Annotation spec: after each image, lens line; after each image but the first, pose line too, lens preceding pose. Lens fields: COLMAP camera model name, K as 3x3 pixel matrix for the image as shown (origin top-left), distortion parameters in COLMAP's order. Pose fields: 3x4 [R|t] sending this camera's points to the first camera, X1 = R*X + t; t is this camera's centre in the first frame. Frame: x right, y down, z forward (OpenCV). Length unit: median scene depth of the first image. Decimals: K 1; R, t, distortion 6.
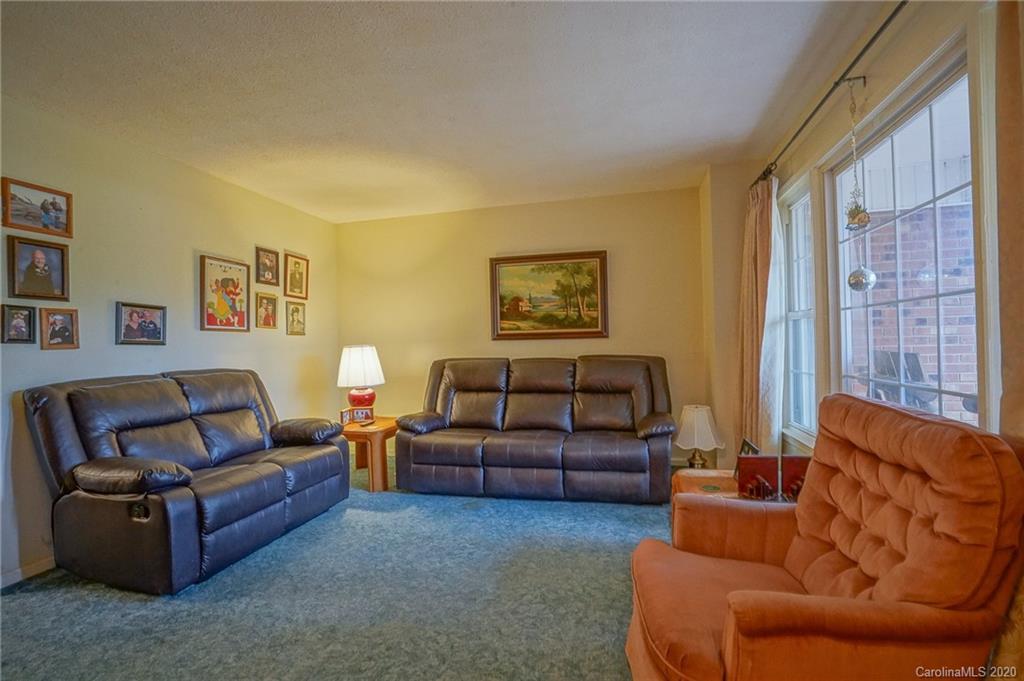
lens RADIAL K [[468.2, 0, 509.3], [0, 468.2, 344.7], [0, 0, 1]] dist [-0.056362, 0.019670]
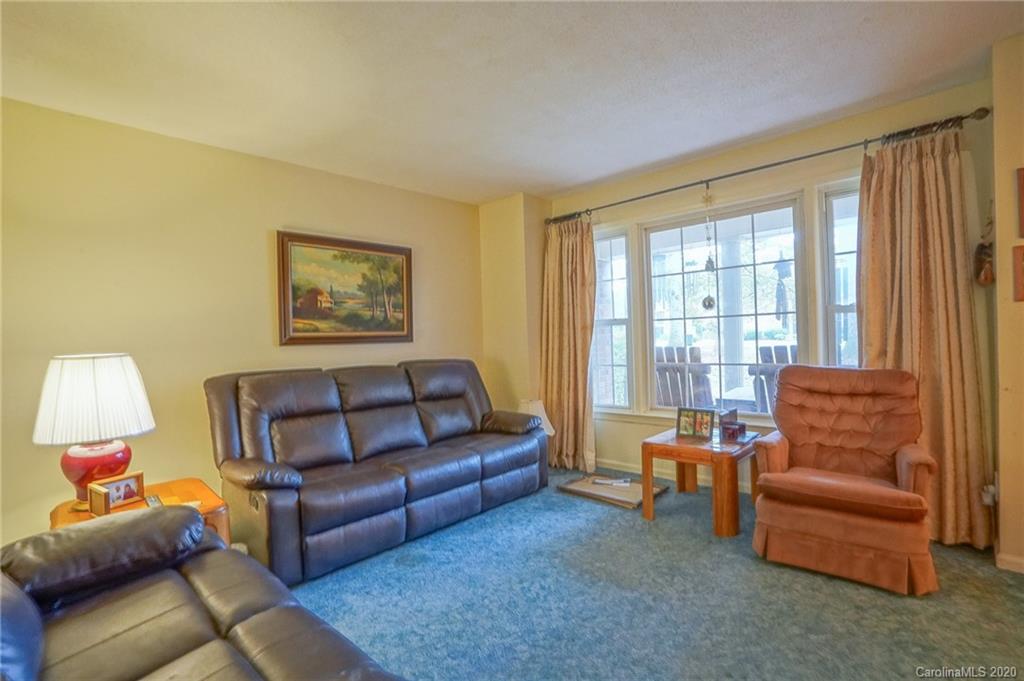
lens RADIAL K [[468.2, 0, 509.3], [0, 468.2, 344.7], [0, 0, 1]] dist [-0.056362, 0.019670]
pose [[0.505177, -0.002273, 0.863013, -0.497101], [0.025083, 0.999613, -0.012050, 0.006945], [-0.862651, 0.027735, 0.505039, 0.360398]]
